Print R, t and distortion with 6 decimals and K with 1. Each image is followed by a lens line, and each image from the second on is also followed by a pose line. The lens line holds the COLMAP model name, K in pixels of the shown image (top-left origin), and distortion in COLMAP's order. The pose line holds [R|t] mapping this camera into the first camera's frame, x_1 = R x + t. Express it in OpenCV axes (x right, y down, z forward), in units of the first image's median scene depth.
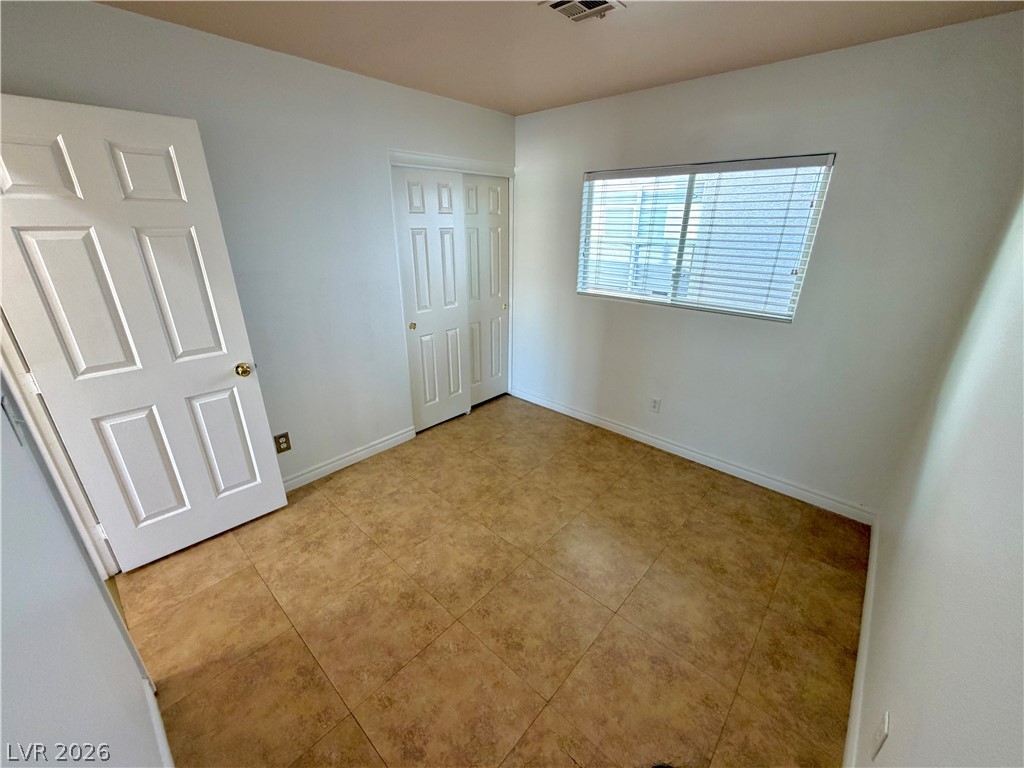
lens RADIAL K [[409.9, 0, 512.0], [0, 409.9, 384.0], [0, 0, 1]] dist [0.002269, 0.000100]
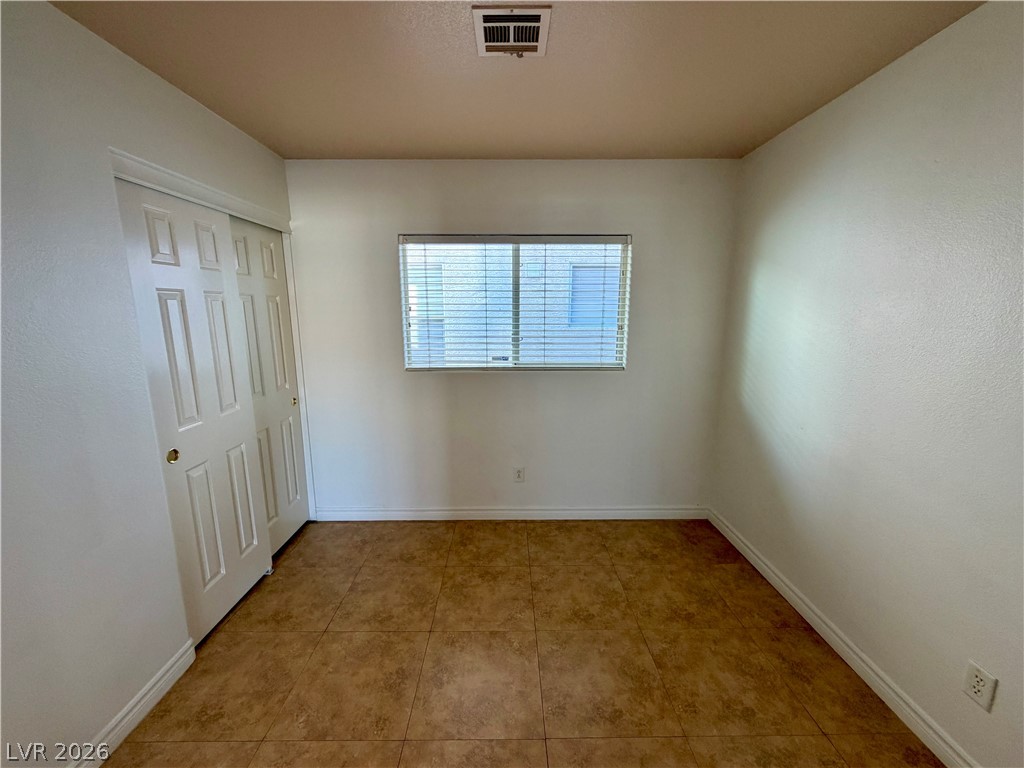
lens RADIAL K [[409.9, 0, 512.0], [0, 409.9, 384.0], [0, 0, 1]] dist [0.002269, 0.000100]
pose [[0.738201, -0.132141, 0.661512, -0.256459], [0.256249, 0.962051, -0.093780, -0.064960], [-0.624016, 0.238741, 0.744048, 0.271915]]
